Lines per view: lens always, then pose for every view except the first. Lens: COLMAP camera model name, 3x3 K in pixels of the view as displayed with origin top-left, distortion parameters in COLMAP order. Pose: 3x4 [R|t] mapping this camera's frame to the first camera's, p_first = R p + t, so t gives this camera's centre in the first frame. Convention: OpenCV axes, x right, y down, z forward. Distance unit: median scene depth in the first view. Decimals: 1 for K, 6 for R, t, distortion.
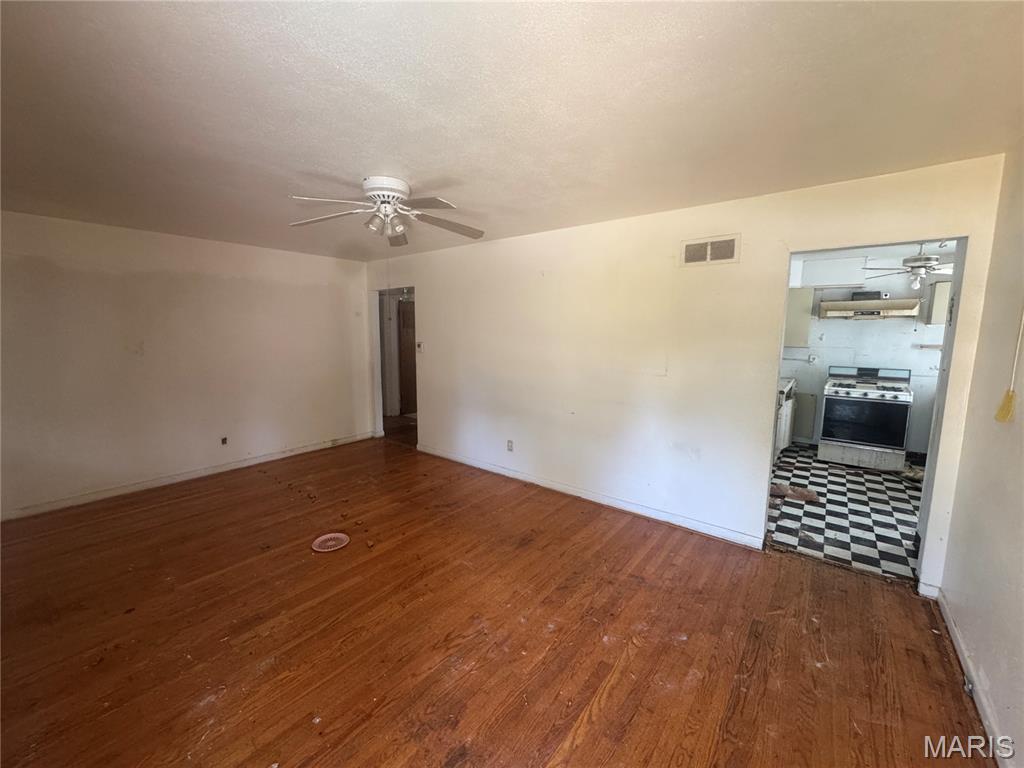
lens RADIAL K [[414.4, 0, 511.0], [0, 414.4, 384.5], [0, 0, 1]] dist [0.003970, 0.000063]
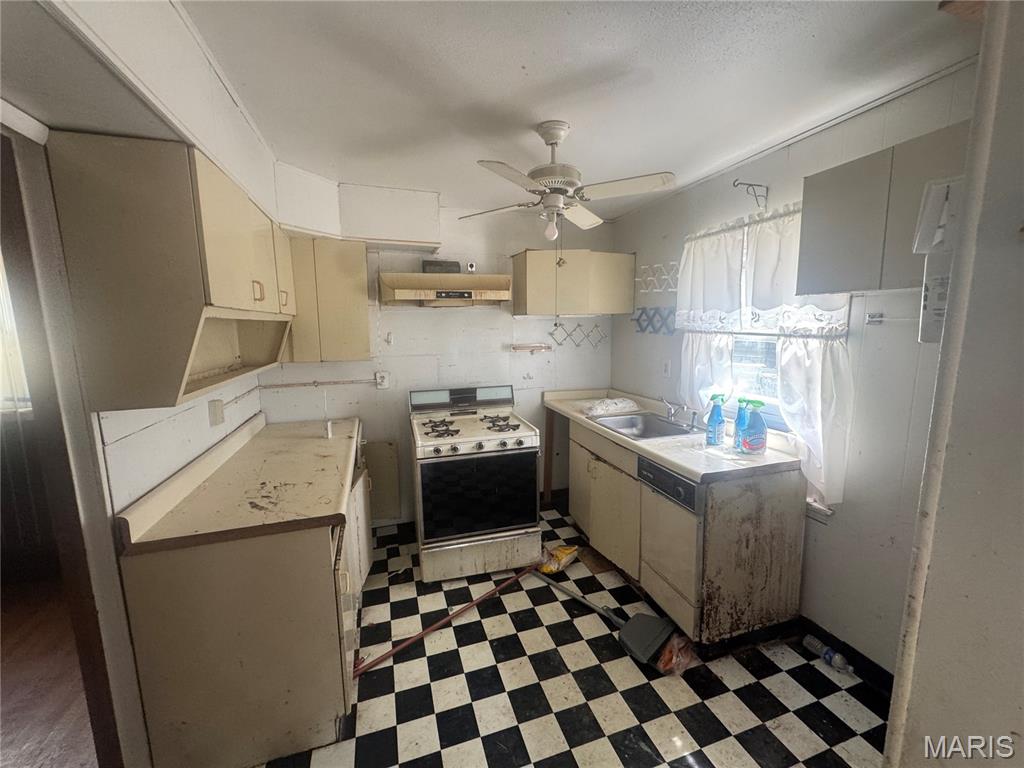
lens RADIAL K [[414.4, 0, 513.9], [0, 414.4, 383.3], [0, 0, 1]] dist [0.003970, 0.000063]
pose [[0.555307, -0.132634, 0.821001, 0.419231], [0.123523, 0.989405, 0.076292, -0.084498], [-0.822421, 0.059047, 0.565806, 0.612101]]
